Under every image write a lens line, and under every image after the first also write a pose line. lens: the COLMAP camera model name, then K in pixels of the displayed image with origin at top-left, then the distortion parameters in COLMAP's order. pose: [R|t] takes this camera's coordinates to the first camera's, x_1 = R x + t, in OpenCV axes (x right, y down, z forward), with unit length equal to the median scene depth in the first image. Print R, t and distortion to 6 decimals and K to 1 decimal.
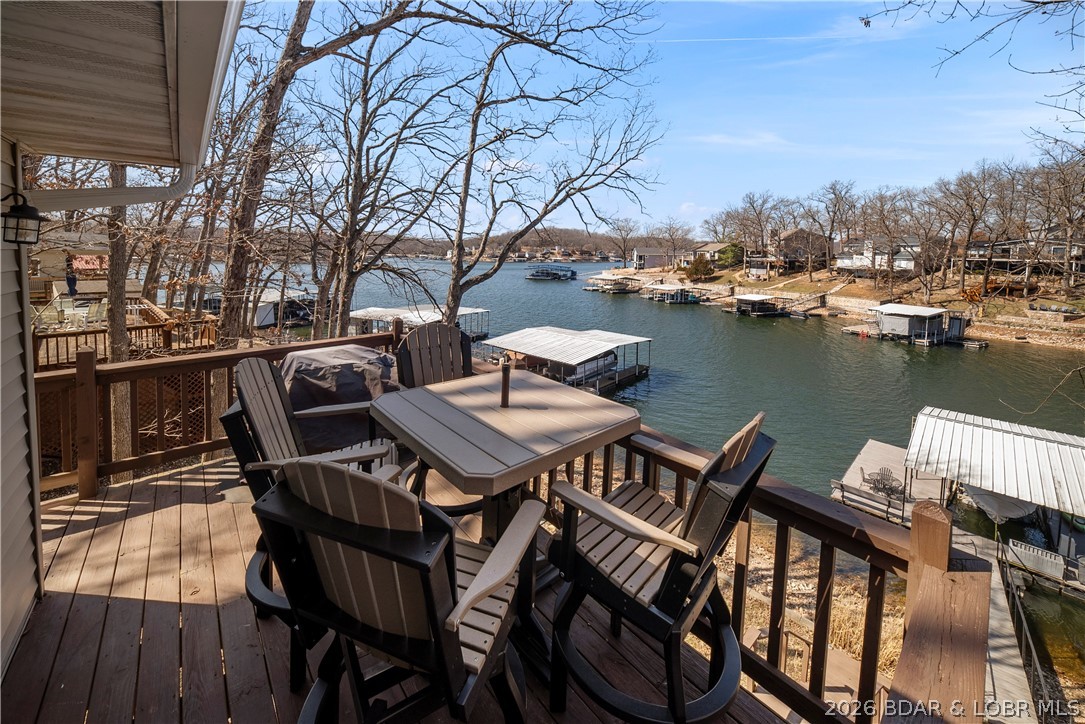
lens RADIAL K [[410.0, 0, 532.1], [0, 410.0, 284.6], [0, 0, 1]] dist [0.001973, -0.004392]
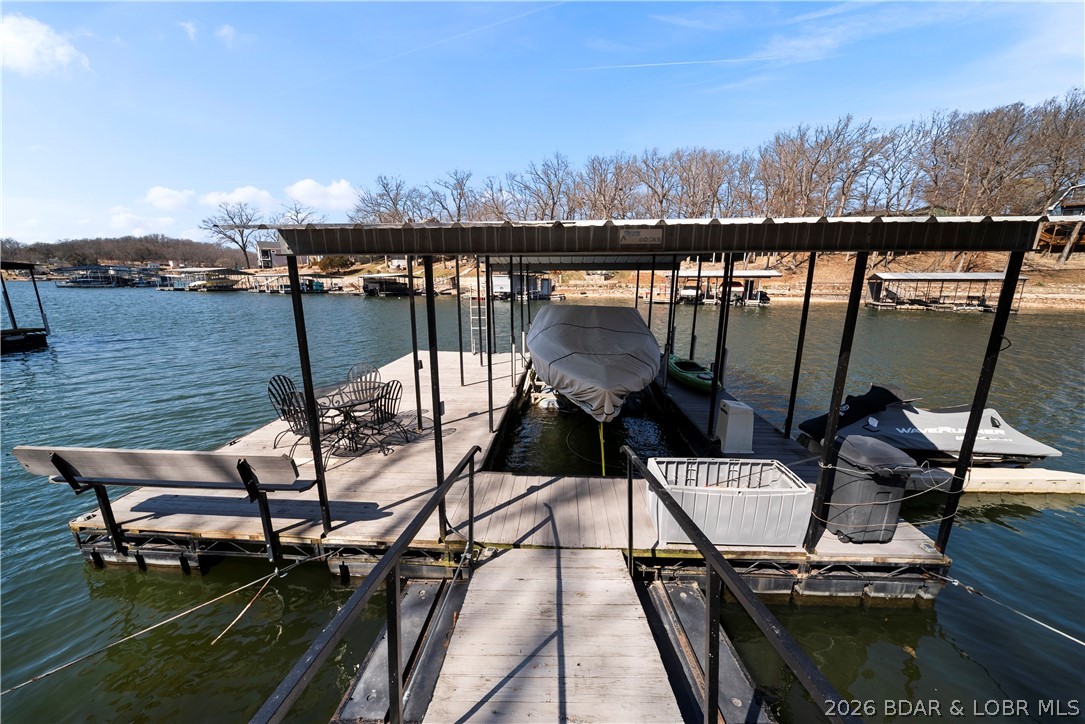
lens RADIAL K [[387.5, 0, 535.9], [0, 387.5, 362.3], [0, 0, 1]] dist [0.001019, -0.004151]
pose [[0.718152, -0.152407, 0.678992, 0.179368], [0.060482, 0.985700, 0.157280, 0.097135], [-0.693253, -0.071884, 0.717100, 0.163014]]
